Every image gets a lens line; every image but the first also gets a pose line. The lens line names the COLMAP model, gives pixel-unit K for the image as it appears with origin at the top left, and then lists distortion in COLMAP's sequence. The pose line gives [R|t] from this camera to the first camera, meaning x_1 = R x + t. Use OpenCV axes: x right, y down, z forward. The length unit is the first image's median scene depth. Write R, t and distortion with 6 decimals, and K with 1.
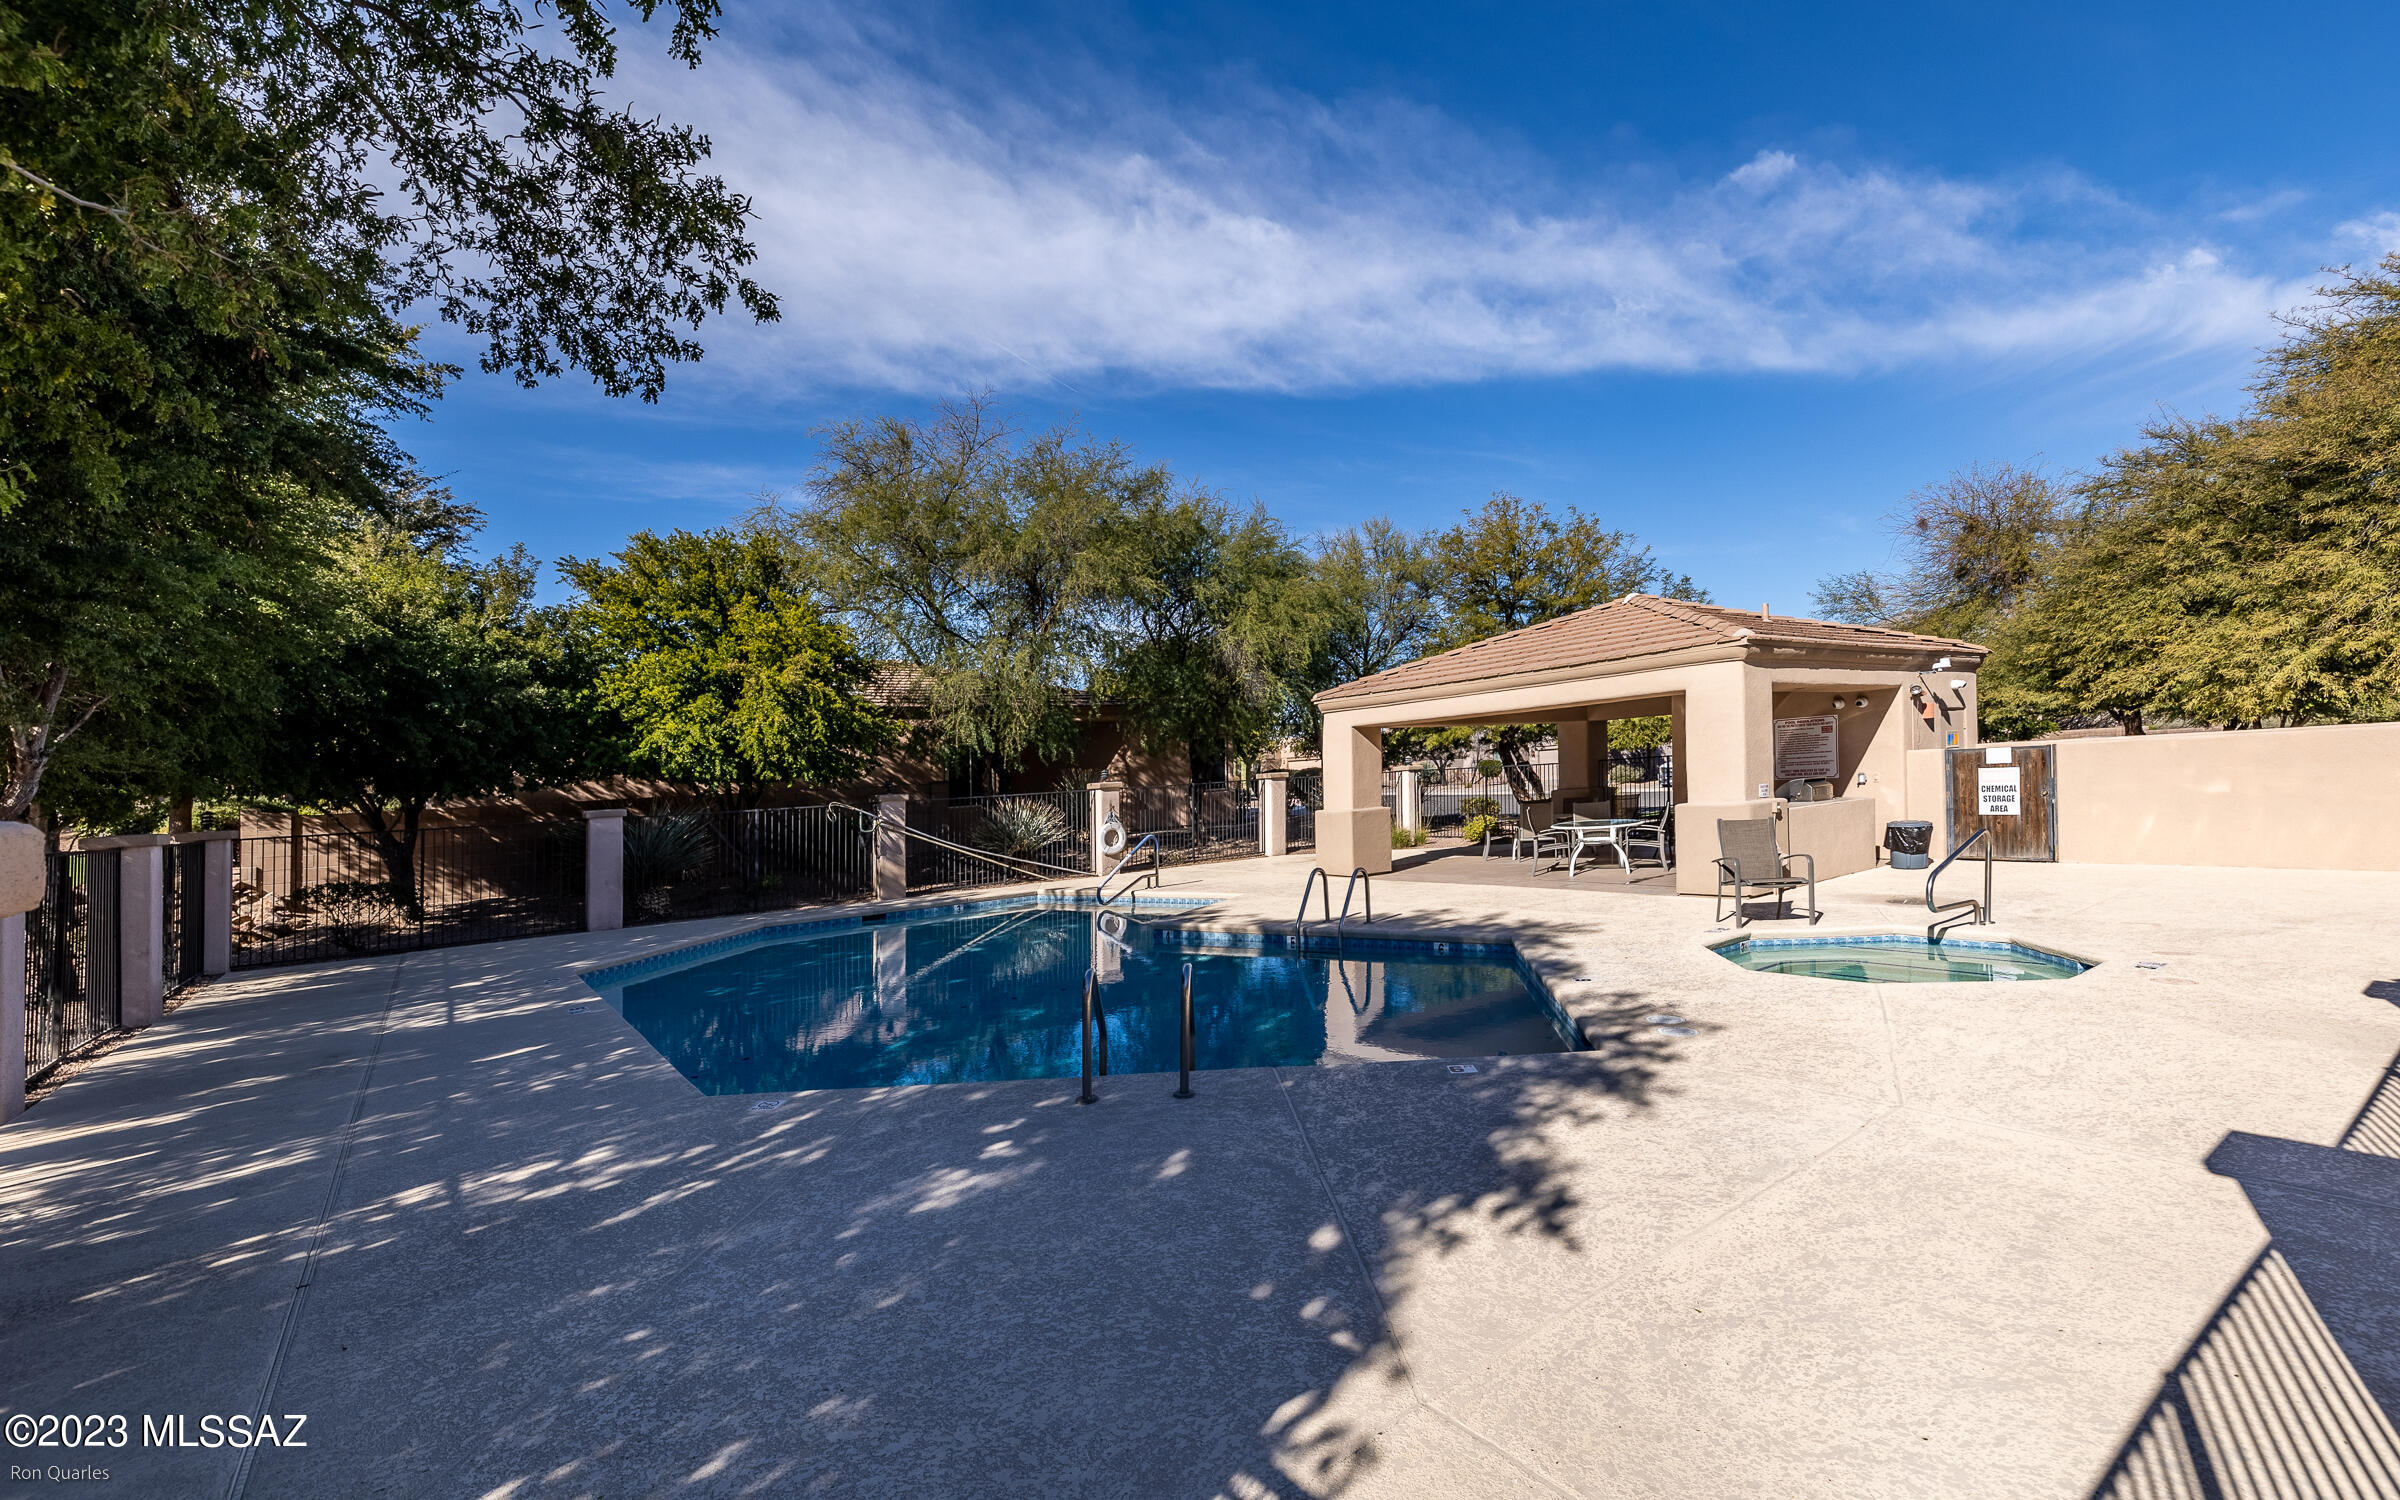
lens RADIAL K [[1056.0, 0, 1200.0], [0, 1056.0, 750.0], [0, 0, 1]] dist [0.001542, -0.000159]
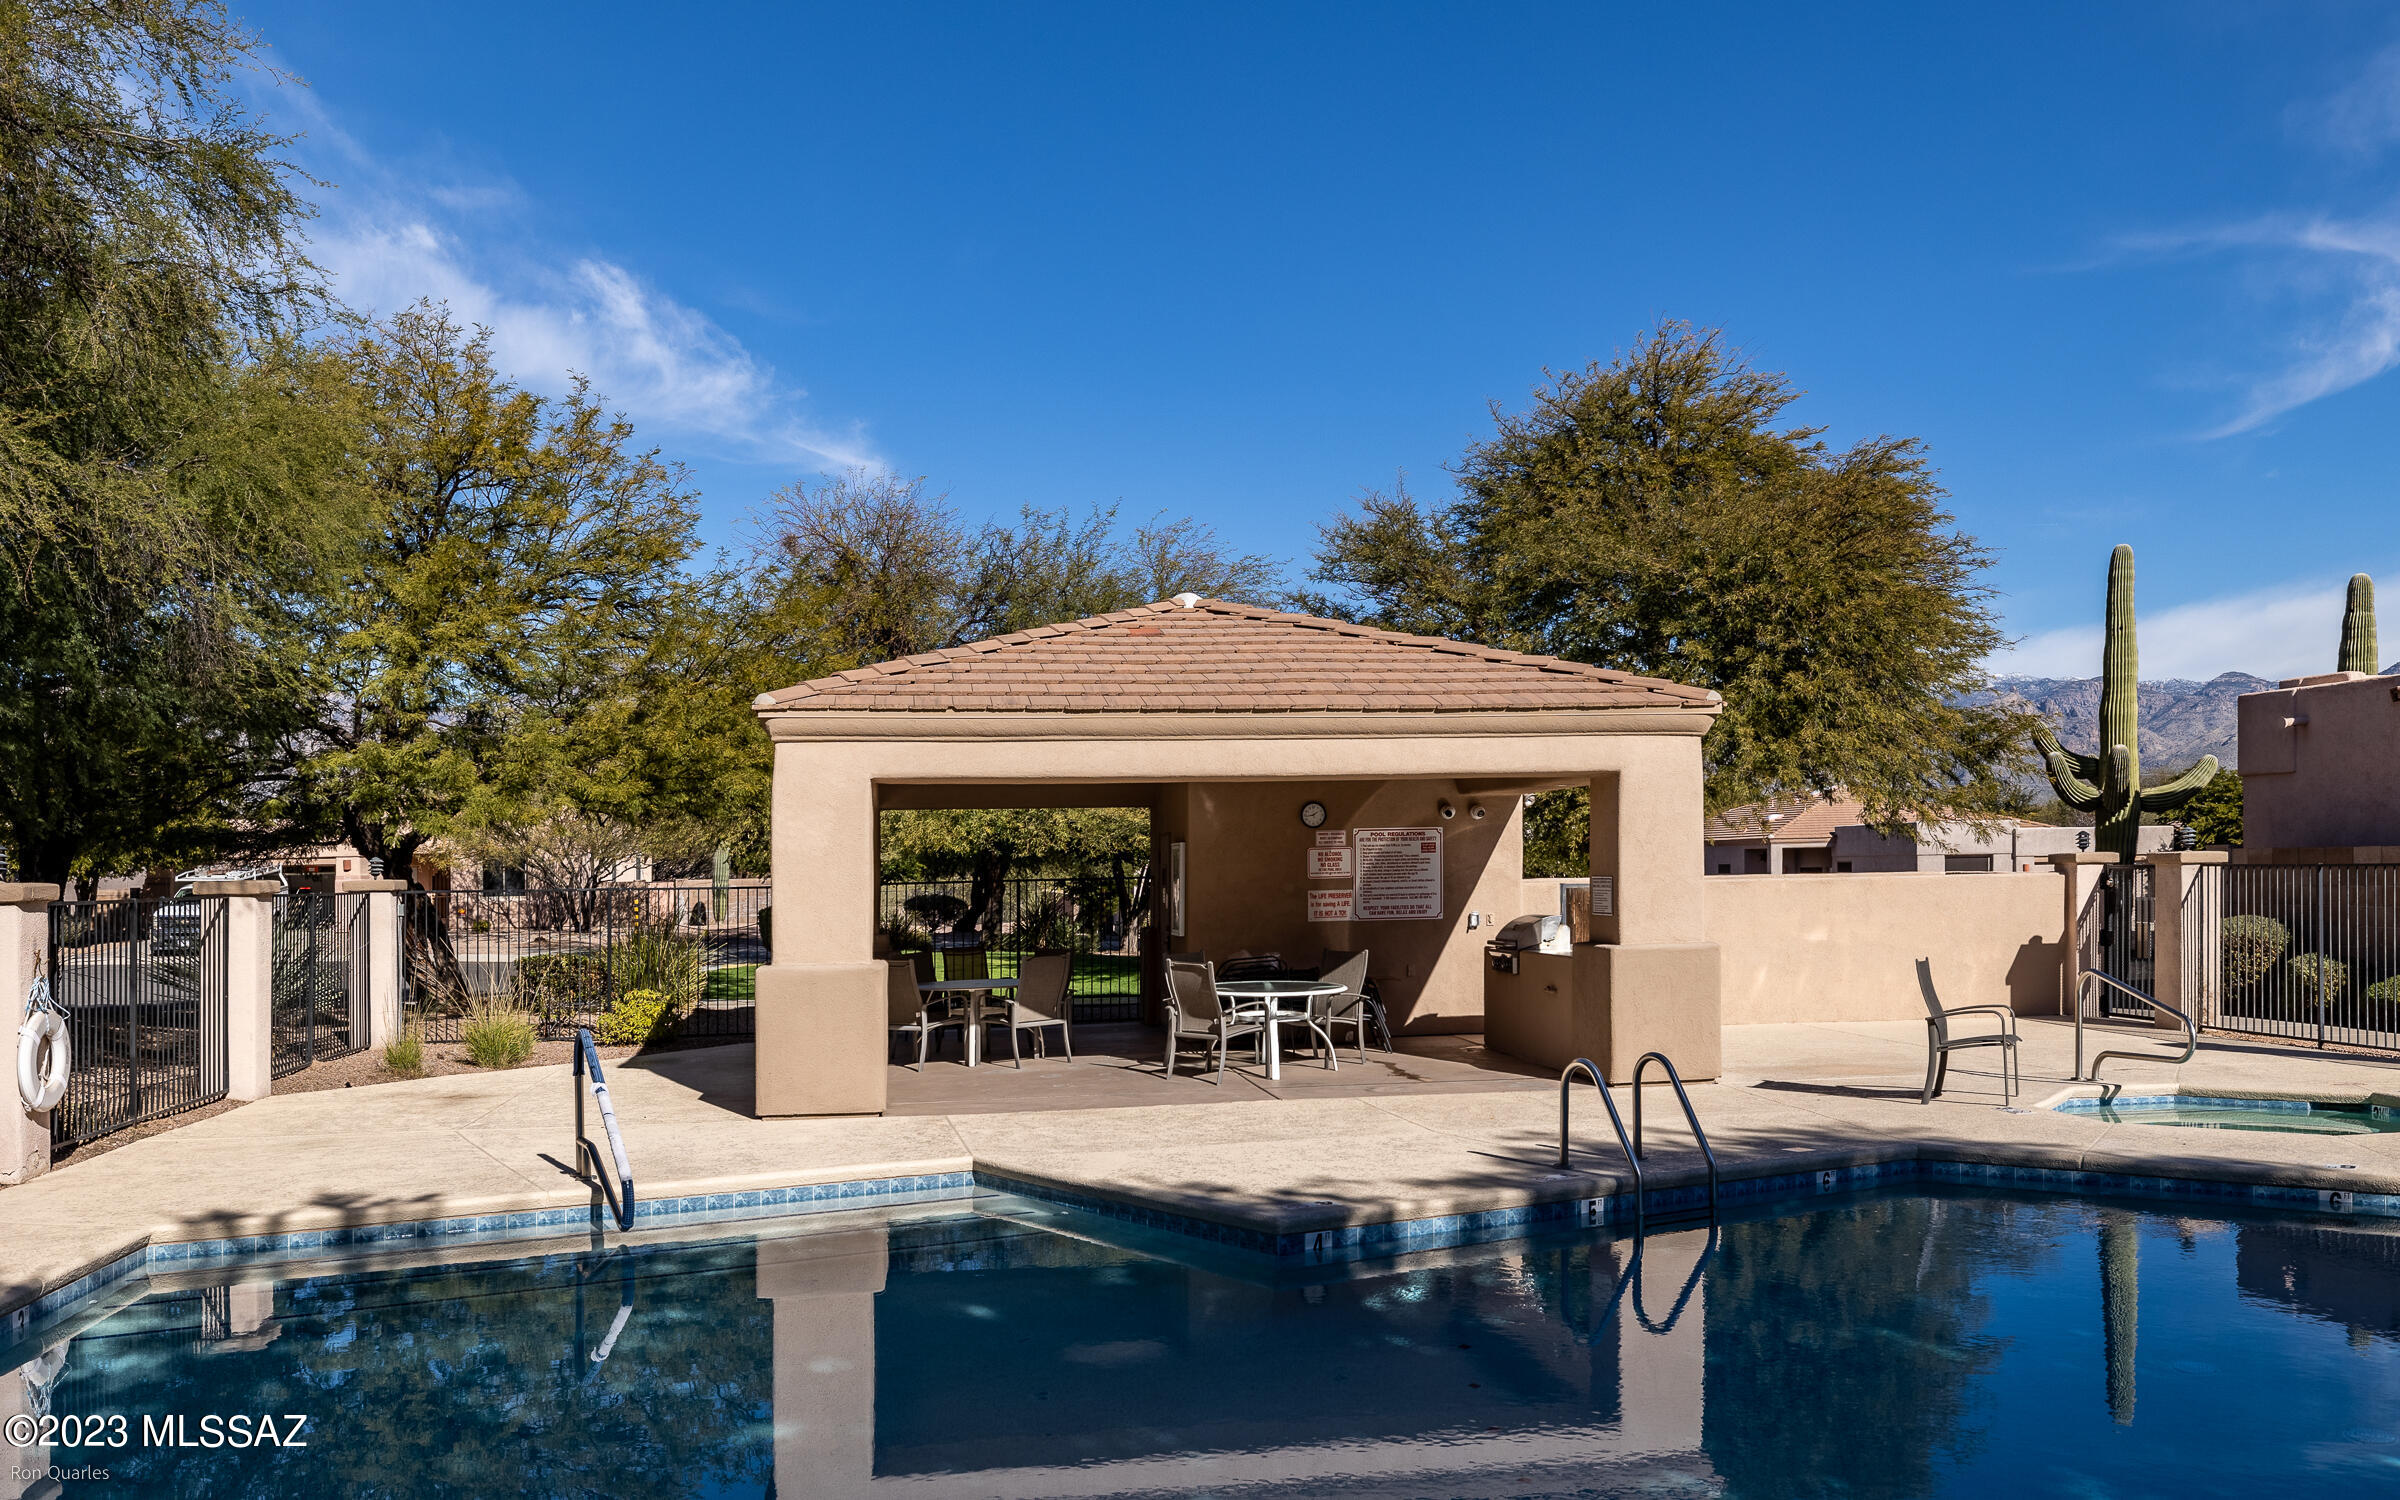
lens RADIAL K [[1934.9, 0, 1210.3], [0, 1934.9, 879.3], [0, 0, 1]] dist [0.002456, 0.000823]
pose [[0.440130, 0.047250, 0.896690, -0.704027], [-0.035394, 0.998751, -0.035255, 0.059776], [-0.897236, -0.016221, 0.441253, 0.681801]]
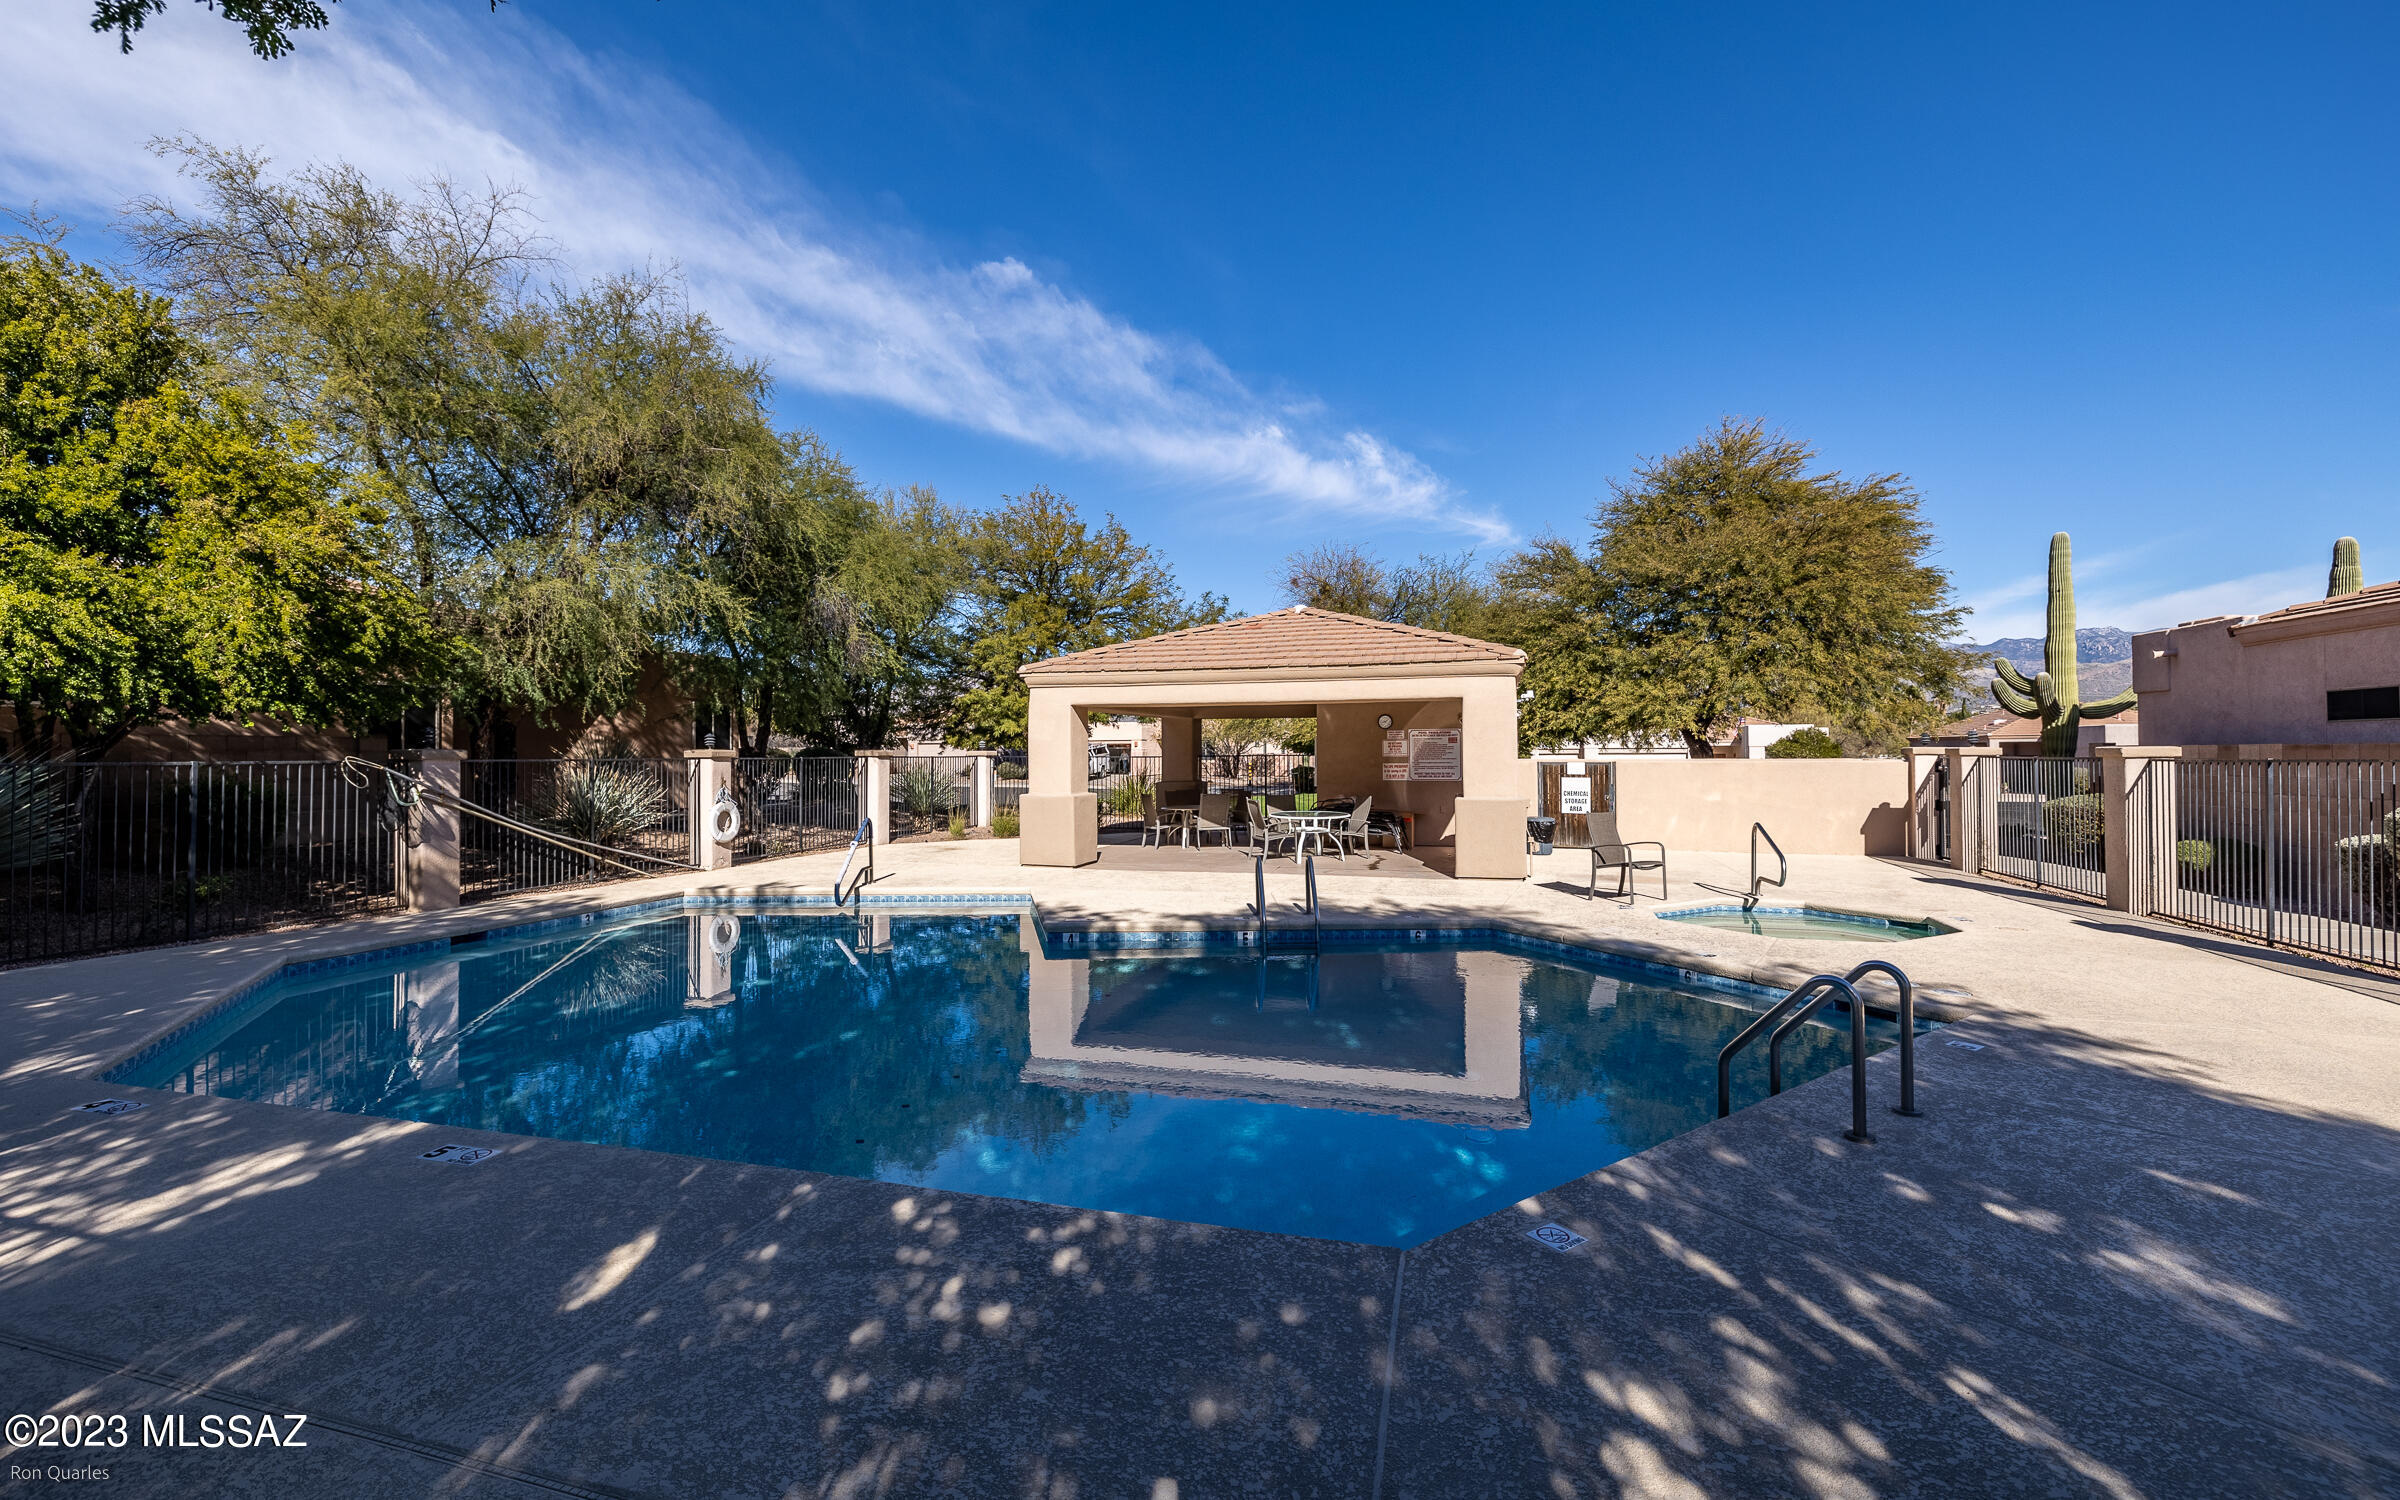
lens RADIAL K [[1030.4, 0, 1189.7], [0, 1030.4, 732.7], [0, 0, 1]] dist [0.000669, 0.000075]
pose [[0.789671, 0.068467, 0.609698, -0.439316], [-0.061324, 0.997585, -0.032601, 0.034726], [-0.610458, -0.011645, 0.791963, 0.299861]]
